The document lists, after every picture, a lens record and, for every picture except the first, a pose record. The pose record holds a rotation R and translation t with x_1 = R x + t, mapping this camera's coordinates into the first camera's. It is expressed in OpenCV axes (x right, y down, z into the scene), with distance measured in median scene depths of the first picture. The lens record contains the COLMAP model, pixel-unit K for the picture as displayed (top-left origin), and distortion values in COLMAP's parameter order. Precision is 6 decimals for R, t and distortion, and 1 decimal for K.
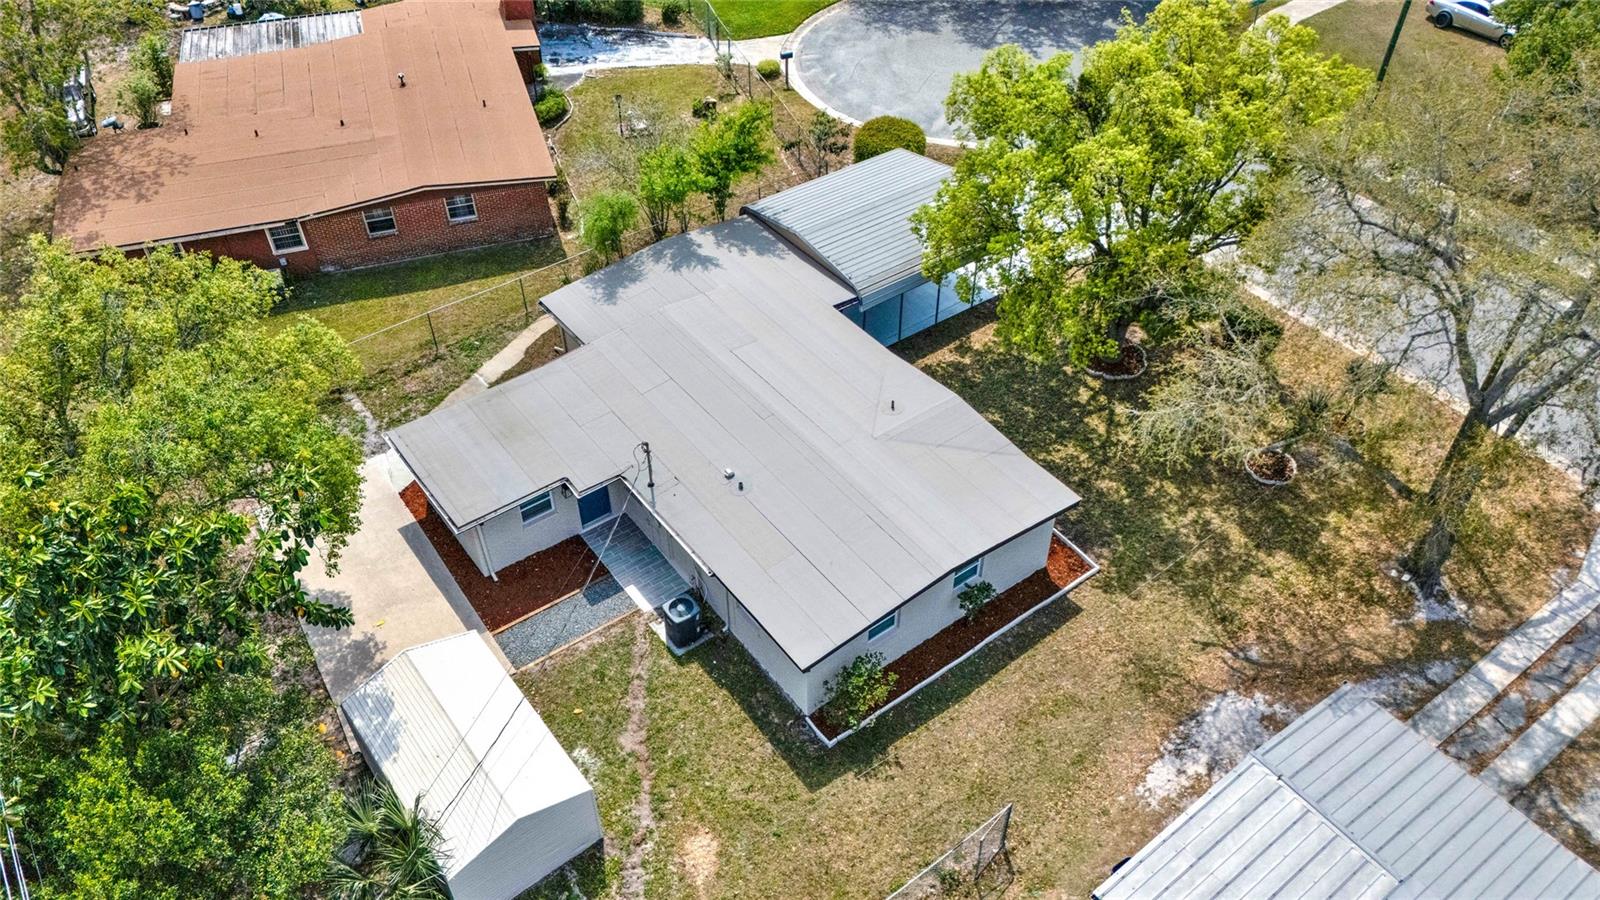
lens RADIAL K [[1208.6, 0, 802.9], [0, 1208.6, 453.8], [0, 0, 1]] dist [0.076534, -0.002634]
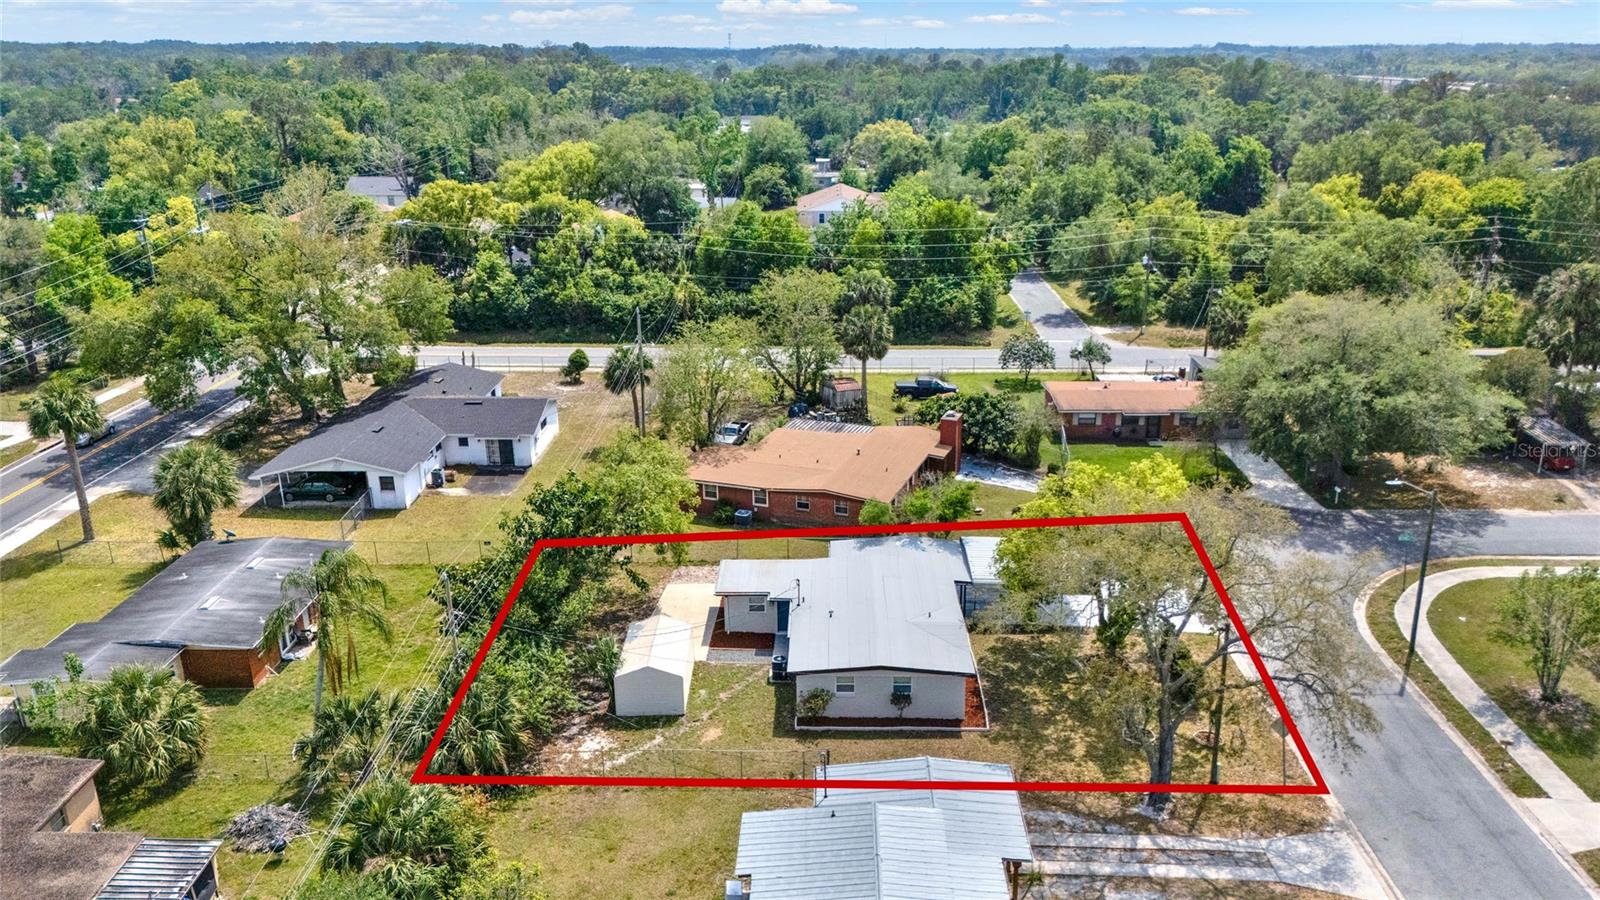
lens RADIAL K [[1208.6, 0, 813.8], [0, 1208.6, 451.9], [0, 0, 1]] dist [0.076534, -0.002634]
pose [[0.792365, 0.201187, -0.575918, 0.915053], [-0.421938, 0.862566, -0.279193, 0.324910], [0.440597, 0.464224, 0.768355, -0.611822]]
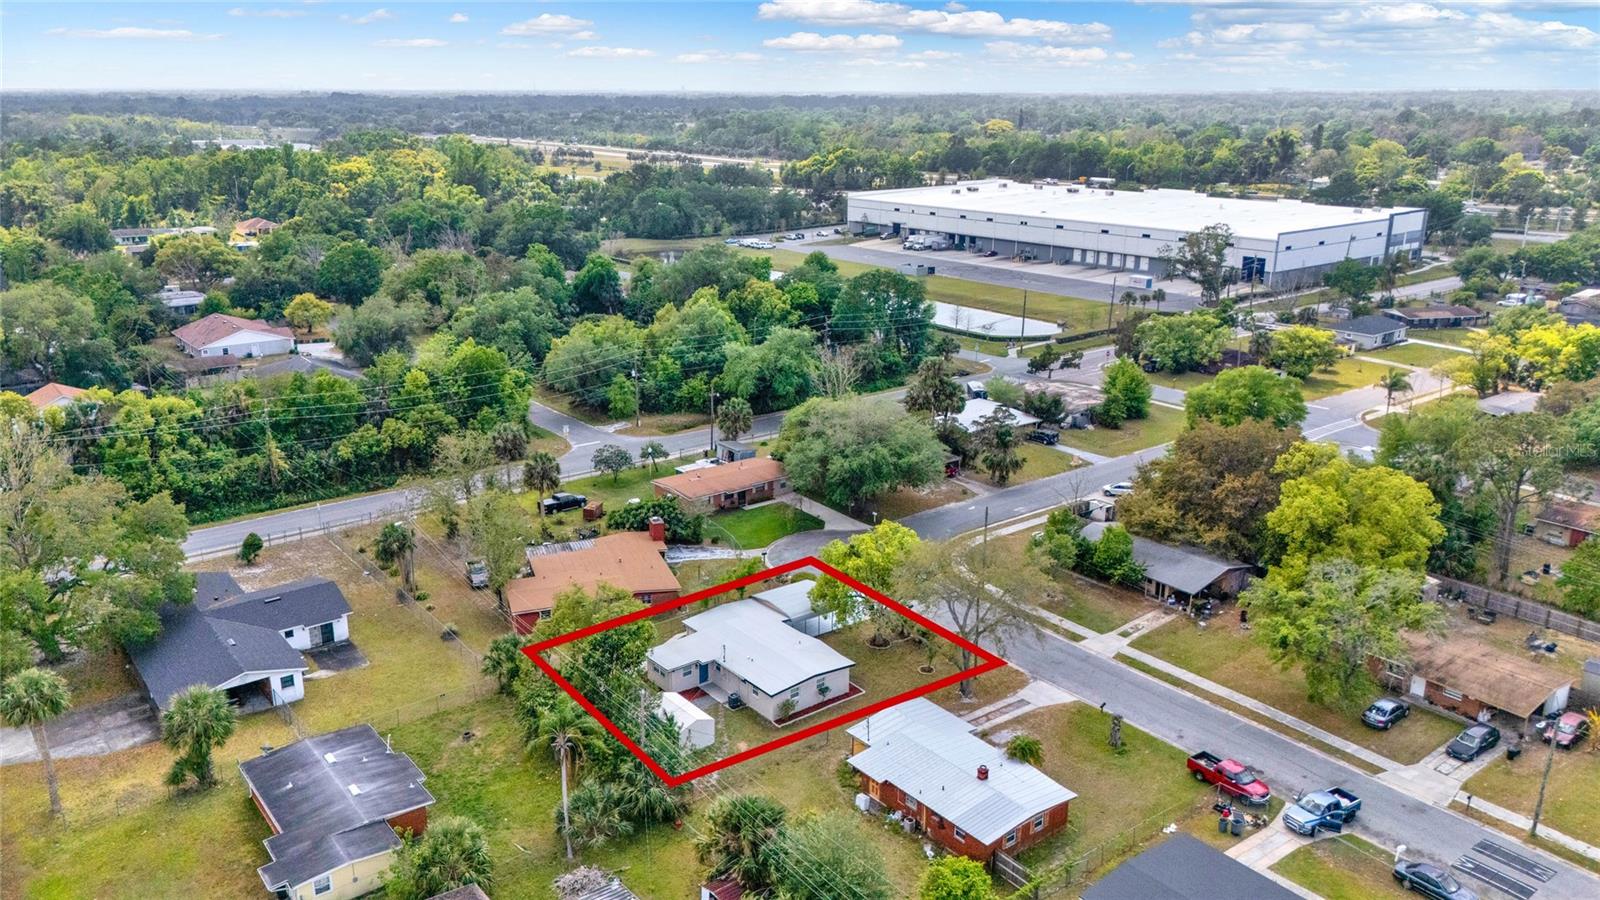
lens RADIAL K [[1208.6, 0, 790.9], [0, 1208.6, 449.9], [0, 0, 1]] dist [0.076534, -0.002634]
pose [[0.999855, 0.000966, 0.016981, -0.002334], [0.006662, 0.896375, -0.443246, 0.854821], [-0.015650, 0.443295, 0.896239, -1.929707]]
